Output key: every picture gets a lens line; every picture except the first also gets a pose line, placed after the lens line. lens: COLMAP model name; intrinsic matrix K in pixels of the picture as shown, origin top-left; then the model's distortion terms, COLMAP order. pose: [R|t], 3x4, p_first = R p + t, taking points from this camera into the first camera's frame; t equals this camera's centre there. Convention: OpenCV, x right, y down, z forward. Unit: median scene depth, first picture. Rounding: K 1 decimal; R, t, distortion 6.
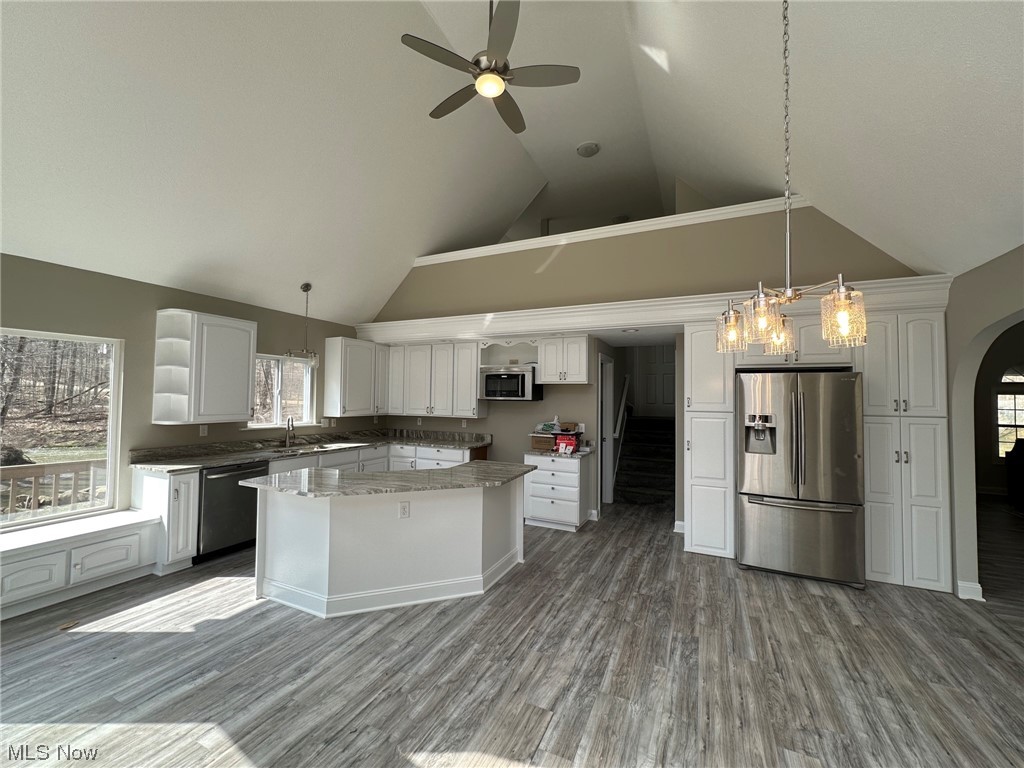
lens RADIAL K [[406.8, 0, 510.2], [0, 406.8, 384.0], [0, 0, 1]] dist [-0.001215, 0.000079]
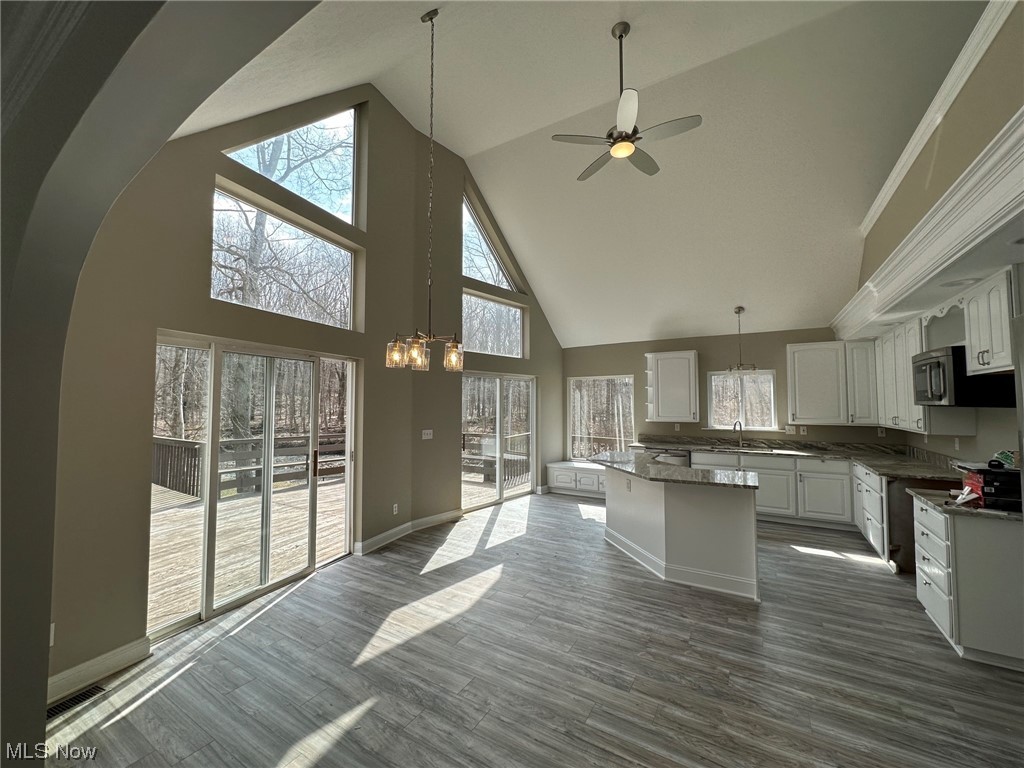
lens RADIAL K [[406.8, 0, 512.5], [0, 406.8, 383.7], [0, 0, 1]] dist [-0.001215, 0.000079]
pose [[-0.102473, -0.063920, -0.992680, 0.910030], [0.031704, 0.997216, -0.067485, 0.038965], [0.994230, -0.038387, -0.100162, 0.597999]]
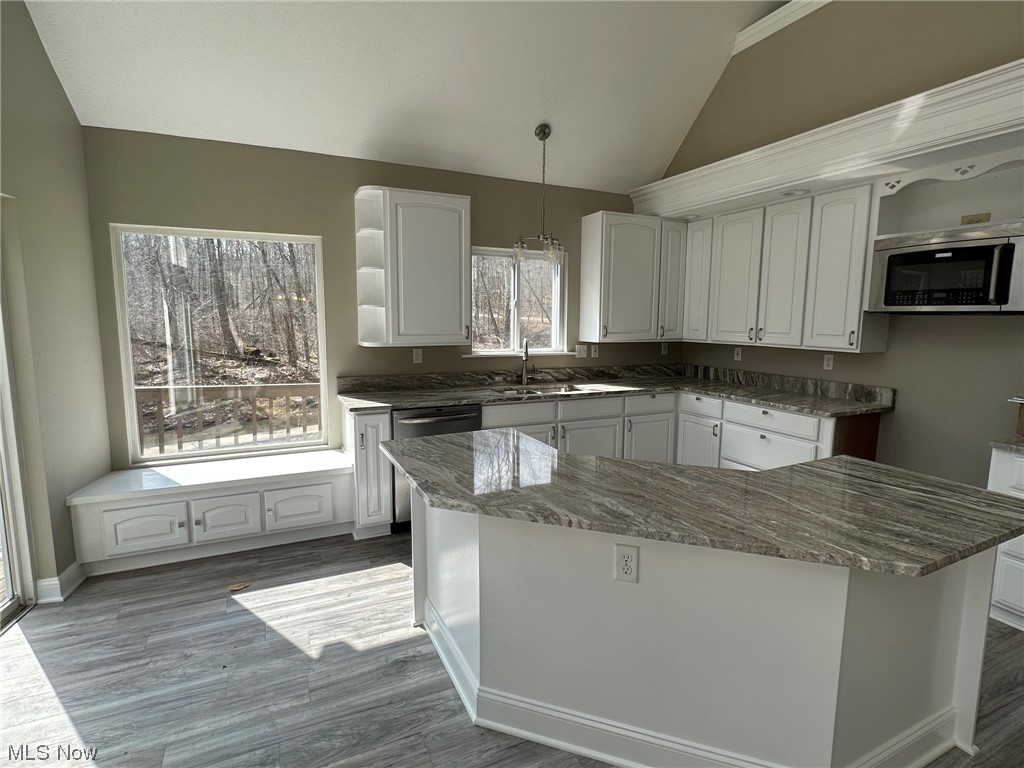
lens RADIAL K [[513.8, 0, 515.8], [0, 513.8, 381.2], [0, 0, 1]] dist [-0.002655, -0.000494]
pose [[0.775248, 0.072605, -0.627471, -0.021057], [0.023635, 0.989342, 0.143678, 0.032094], [0.631215, -0.126216, 0.765269, 0.423589]]
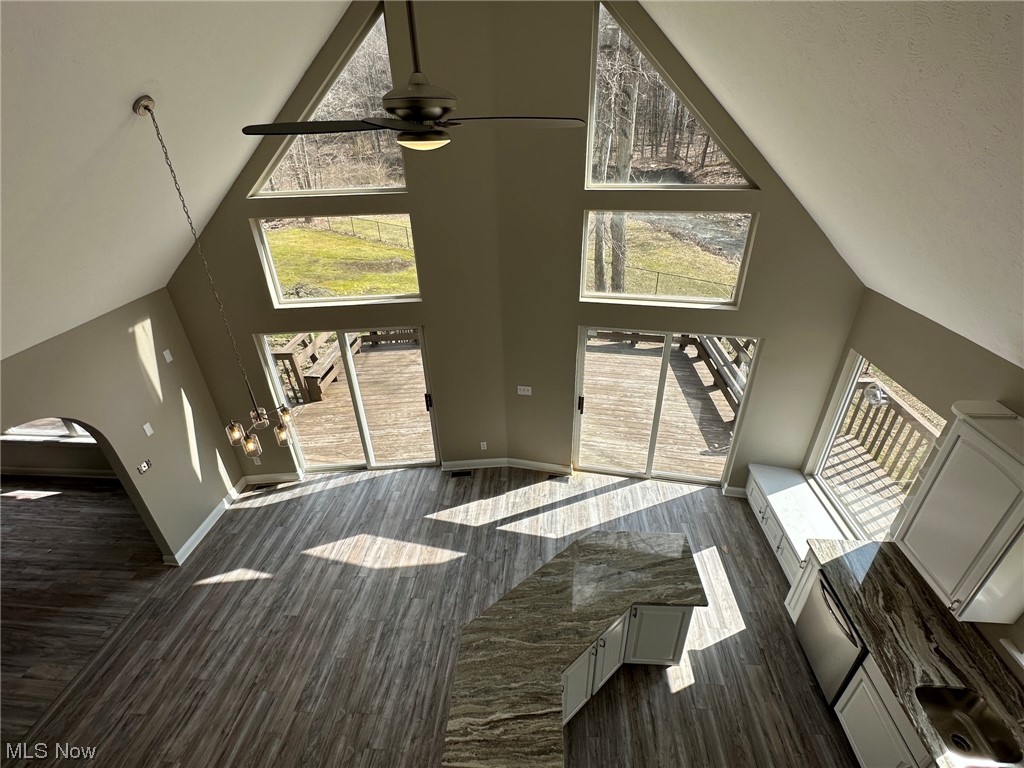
lens RADIAL K [[453.2, 0, 511.7], [0, 453.2, 389.5], [0, 0, 1]] dist [-0.003353, -0.001177]
pose [[-0.931682, 0.190284, -0.309451, 0.069703], [0.021716, 0.879490, 0.475422, -0.552241], [0.362625, 0.436222, -0.823537, 1.300841]]
